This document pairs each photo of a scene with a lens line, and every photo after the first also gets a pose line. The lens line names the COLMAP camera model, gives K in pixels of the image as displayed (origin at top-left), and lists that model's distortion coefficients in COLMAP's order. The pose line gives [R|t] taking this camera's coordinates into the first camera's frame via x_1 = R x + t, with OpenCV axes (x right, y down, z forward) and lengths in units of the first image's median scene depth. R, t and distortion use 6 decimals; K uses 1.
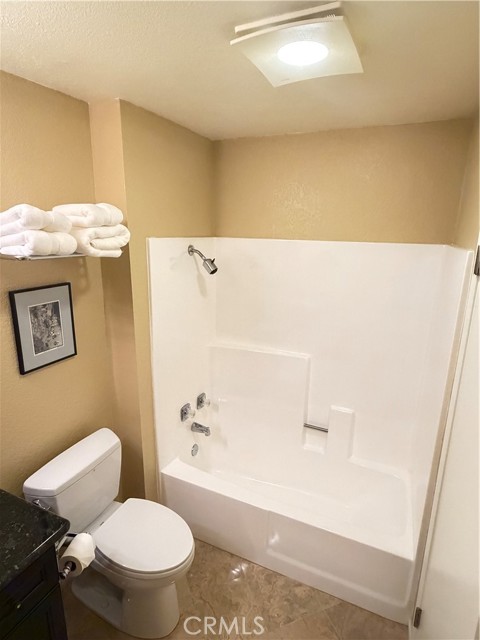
lens RADIAL K [[354.6, 0, 240.0], [0, 354.6, 320.0], [0, 0, 1]] dist [0.004135, 0.000803]
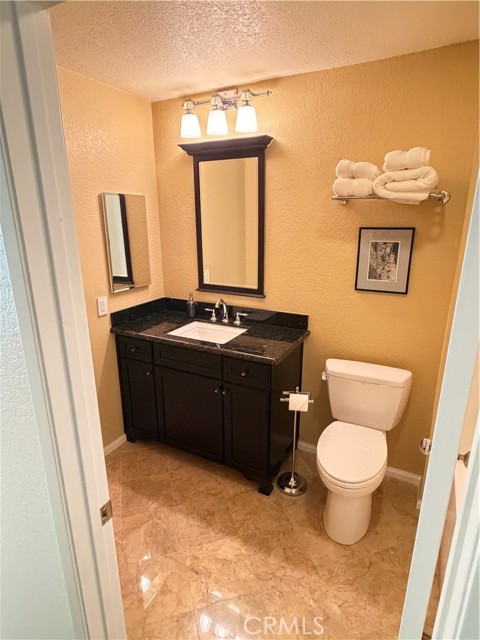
lens RADIAL K [[354.6, 0, 240.0], [0, 354.6, 320.0], [0, 0, 1]] dist [0.004135, 0.000803]
pose [[-0.046390, 0.272712, -0.960977, 0.738040], [-0.246900, 0.929034, 0.275565, -0.007311], [0.967930, 0.250049, 0.024235, 0.532078]]
